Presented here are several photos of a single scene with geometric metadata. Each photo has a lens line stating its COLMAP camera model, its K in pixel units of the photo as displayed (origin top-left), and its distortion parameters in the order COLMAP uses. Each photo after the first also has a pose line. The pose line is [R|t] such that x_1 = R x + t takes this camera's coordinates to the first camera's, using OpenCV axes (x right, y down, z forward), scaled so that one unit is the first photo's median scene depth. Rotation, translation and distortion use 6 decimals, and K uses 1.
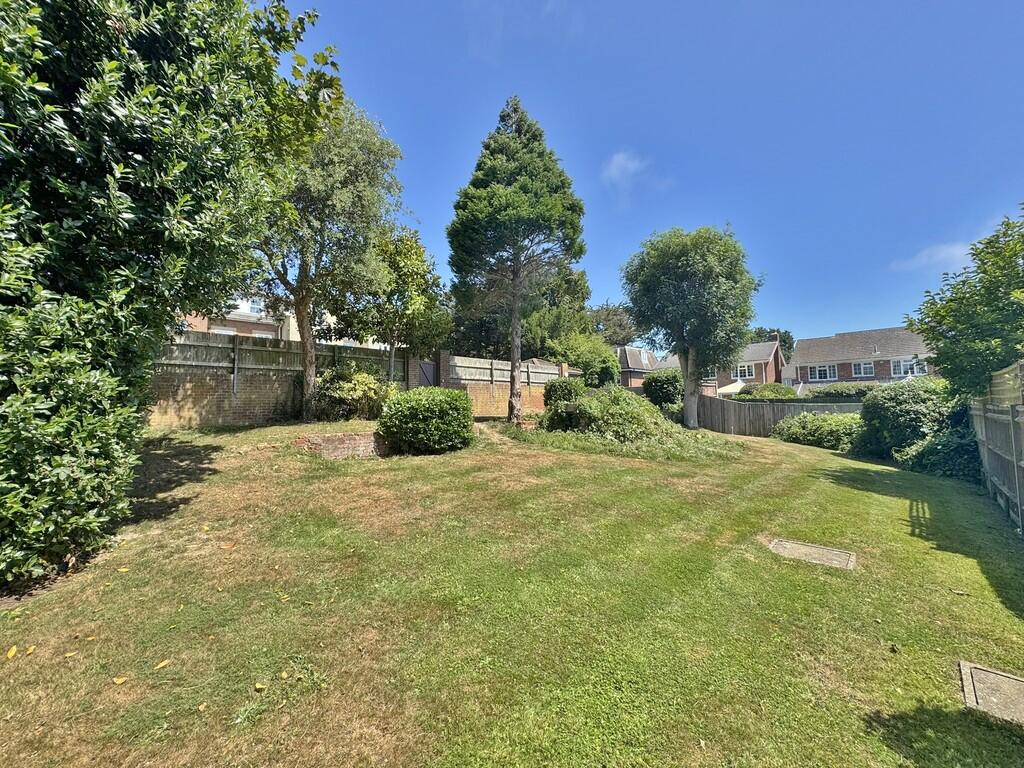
lens RADIAL K [[424.3, 0, 512.0], [0, 424.3, 384.0], [0, 0, 1]] dist [0.000826, -0.000021]
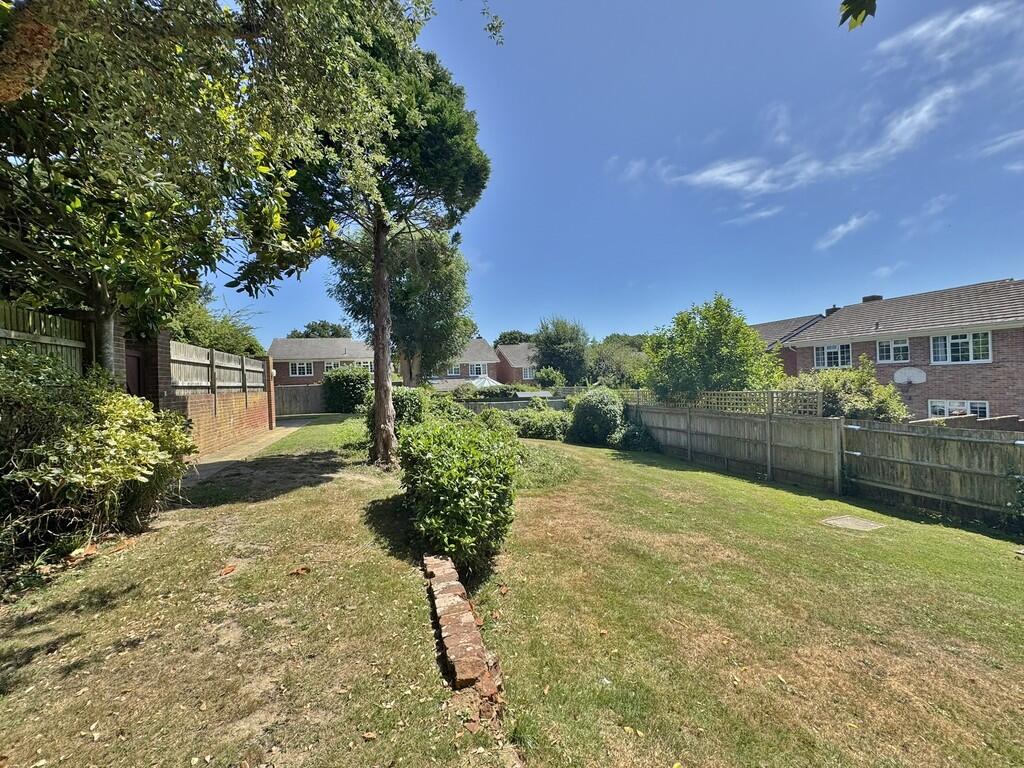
lens RADIAL K [[424.3, 0, 512.0], [0, 424.3, 384.0], [0, 0, 1]] dist [0.000826, -0.000021]
pose [[0.466188, -0.006638, 0.884661, -0.374205], [-0.022724, 0.999552, 0.019474, -0.033508], [-0.884394, -0.029181, 0.465828, 0.420218]]
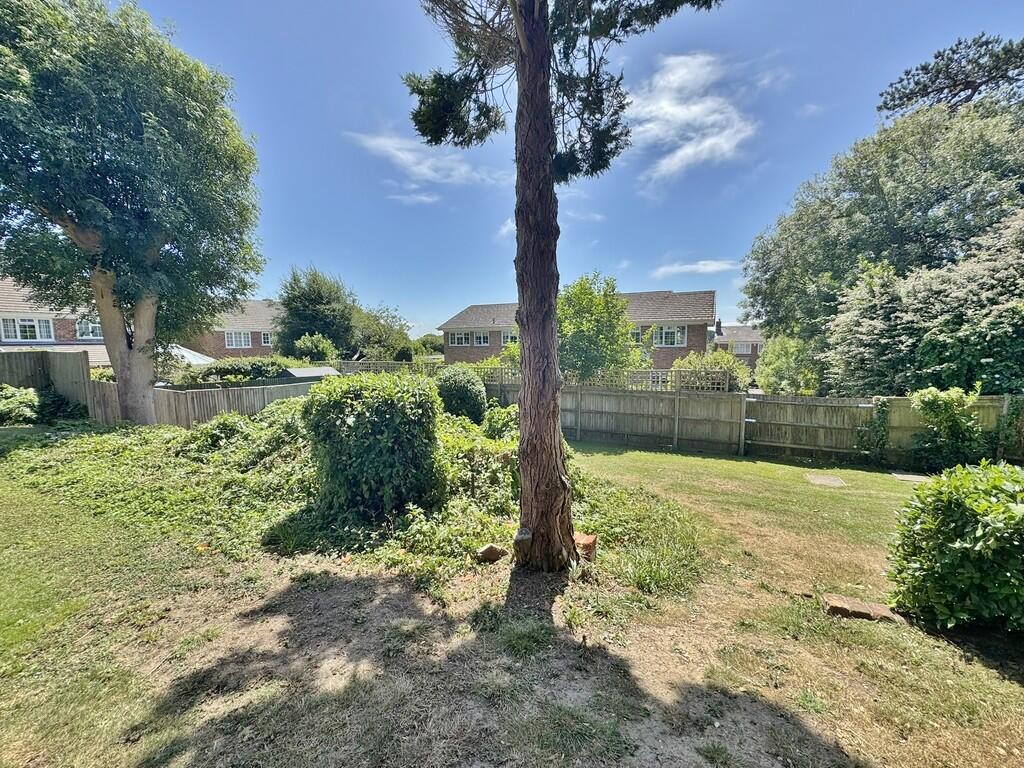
lens RADIAL K [[424.3, 0, 512.0], [0, 424.3, 384.0], [0, 0, 1]] dist [0.000826, -0.000021]
pose [[-0.312988, -0.073872, 0.946880, -0.192189], [-0.042759, 0.997056, 0.063652, -0.028429], [-0.948794, -0.020566, -0.315225, 0.893387]]
